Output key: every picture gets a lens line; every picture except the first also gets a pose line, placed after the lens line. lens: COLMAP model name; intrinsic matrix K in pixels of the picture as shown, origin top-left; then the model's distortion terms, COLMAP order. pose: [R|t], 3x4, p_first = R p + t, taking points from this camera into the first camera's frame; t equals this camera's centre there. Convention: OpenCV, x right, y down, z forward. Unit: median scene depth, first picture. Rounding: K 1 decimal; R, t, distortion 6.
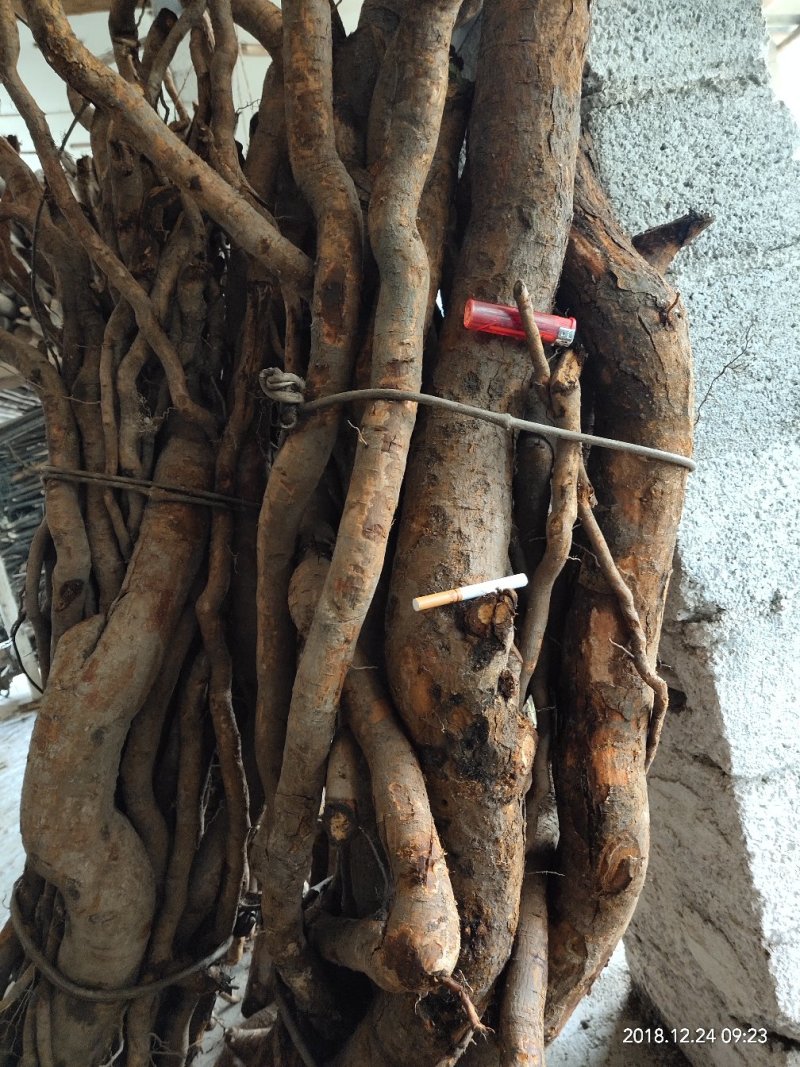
lens RADIAL K [[823.0, 0, 386.2], [0, 823.0, 537.6], [0, 0, 1]] dist [-0.010784, 0.052932]
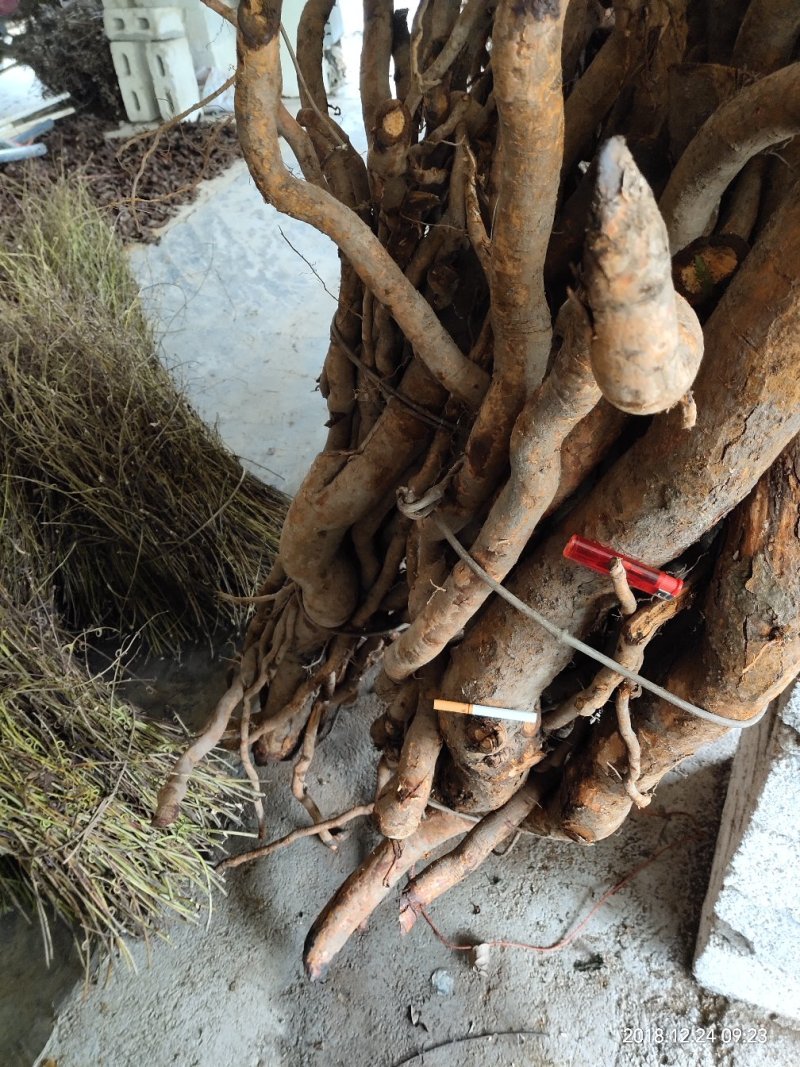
lens RADIAL K [[827.6, 0, 400.0], [0, 827.6, 533.5], [0, 0, 1]] dist [-0.024948, 0.076966]
pose [[0.791058, 0.525606, -0.312994, 0.200036], [-0.177933, 0.687216, 0.704325, -0.785977], [0.585292, -0.501470, 0.637151, 0.182535]]
